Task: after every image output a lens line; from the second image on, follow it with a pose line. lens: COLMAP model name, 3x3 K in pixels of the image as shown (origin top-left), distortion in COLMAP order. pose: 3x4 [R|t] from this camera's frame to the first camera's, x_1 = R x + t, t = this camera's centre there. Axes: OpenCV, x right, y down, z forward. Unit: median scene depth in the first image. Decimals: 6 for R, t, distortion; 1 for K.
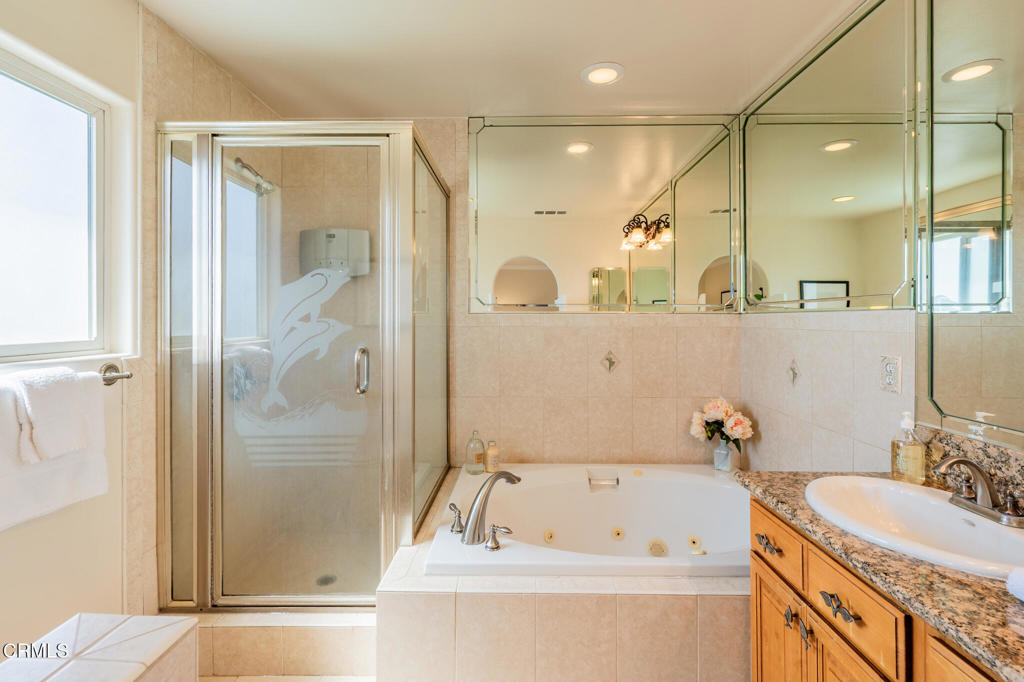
lens RADIAL K [[411.4, 0, 515.1], [0, 411.4, 325.4], [0, 0, 1]] dist [0.002269, 0.000033]
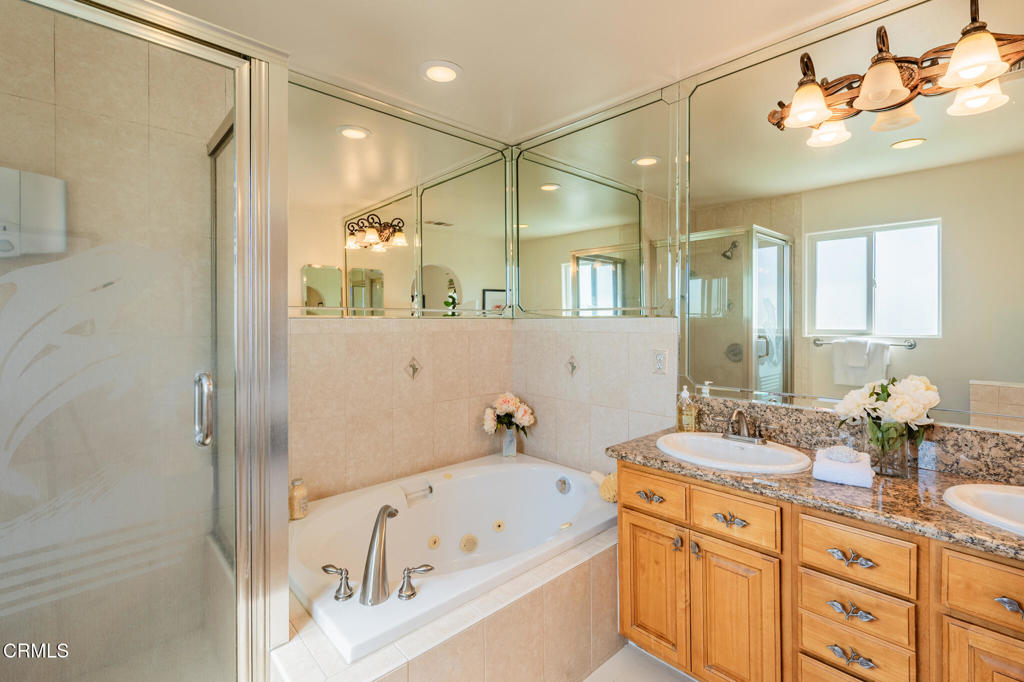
lens RADIAL K [[419.5, 0, 519.0], [0, 419.5, 330.2], [0, 0, 1]] dist [0.000608, -0.000124]
pose [[0.765783, -0.016084, 0.642897, -0.217494], [0.013444, 0.999869, 0.009001, -0.006707], [-0.642958, 0.001750, 0.765899, 0.094655]]
